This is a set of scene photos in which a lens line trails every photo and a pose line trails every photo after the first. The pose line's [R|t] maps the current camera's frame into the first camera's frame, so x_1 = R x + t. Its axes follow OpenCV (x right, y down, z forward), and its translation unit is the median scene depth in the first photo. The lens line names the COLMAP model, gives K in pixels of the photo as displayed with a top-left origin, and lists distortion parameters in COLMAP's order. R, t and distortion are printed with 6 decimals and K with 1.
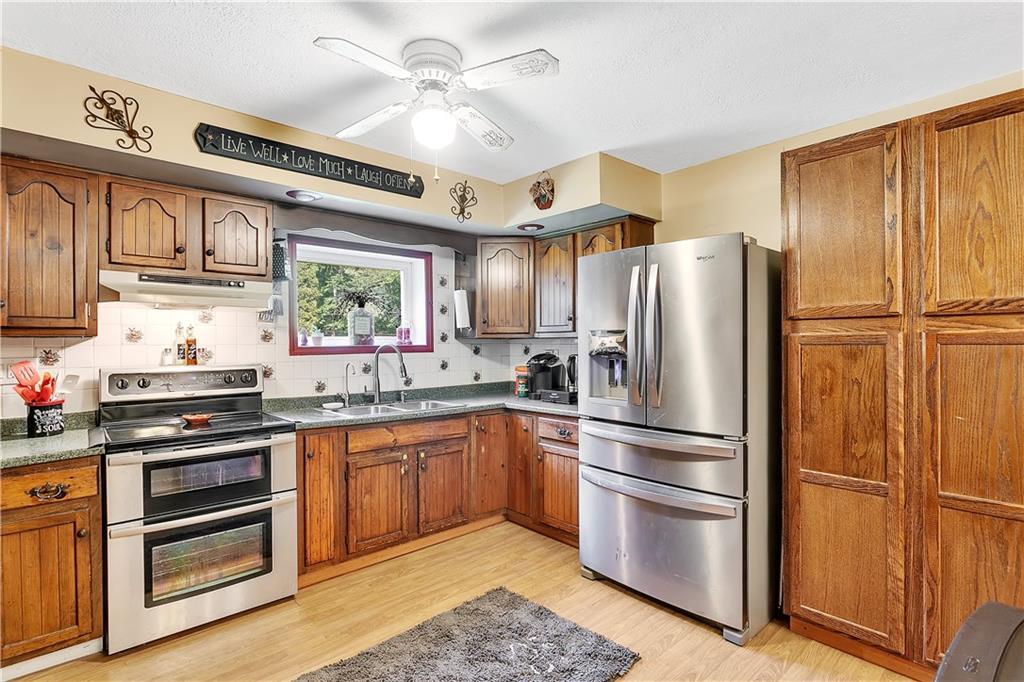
lens RADIAL K [[498.8, 0, 523.0], [0, 498.8, 344.2], [0, 0, 1]] dist [-0.006935, 0.001812]
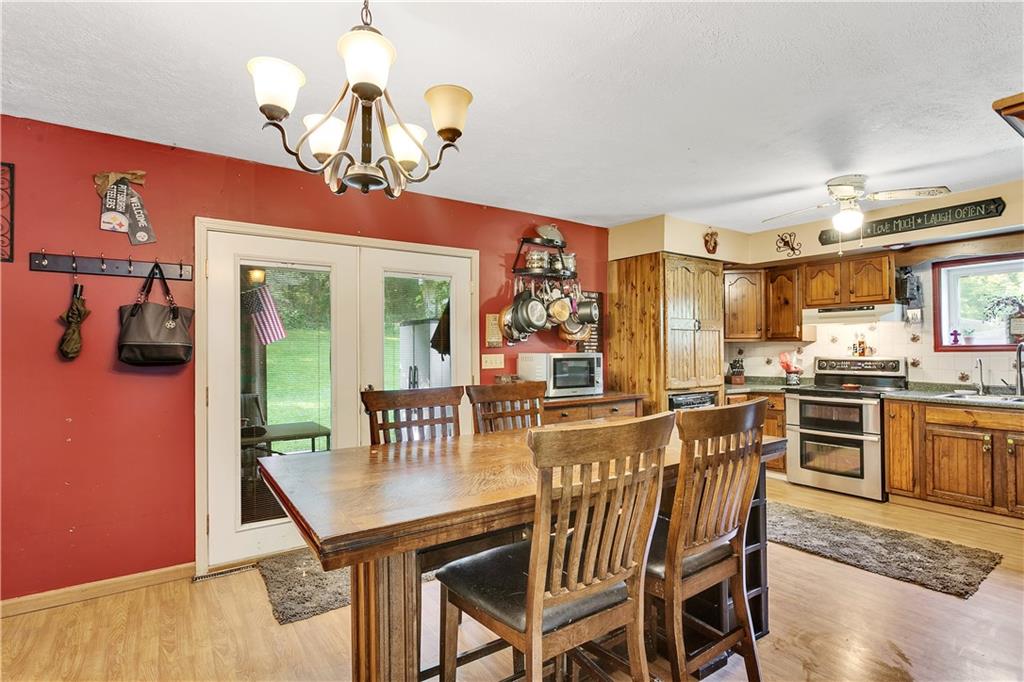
lens RADIAL K [[498.8, 0, 509.8], [0, 498.8, 343.9], [0, 0, 1]] dist [-0.006935, 0.001812]
pose [[-0.131206, -0.004705, -0.991344, 1.264275], [0.008550, 0.999946, -0.005877, -0.001135], [0.991318, -0.009247, -0.131159, 0.034459]]
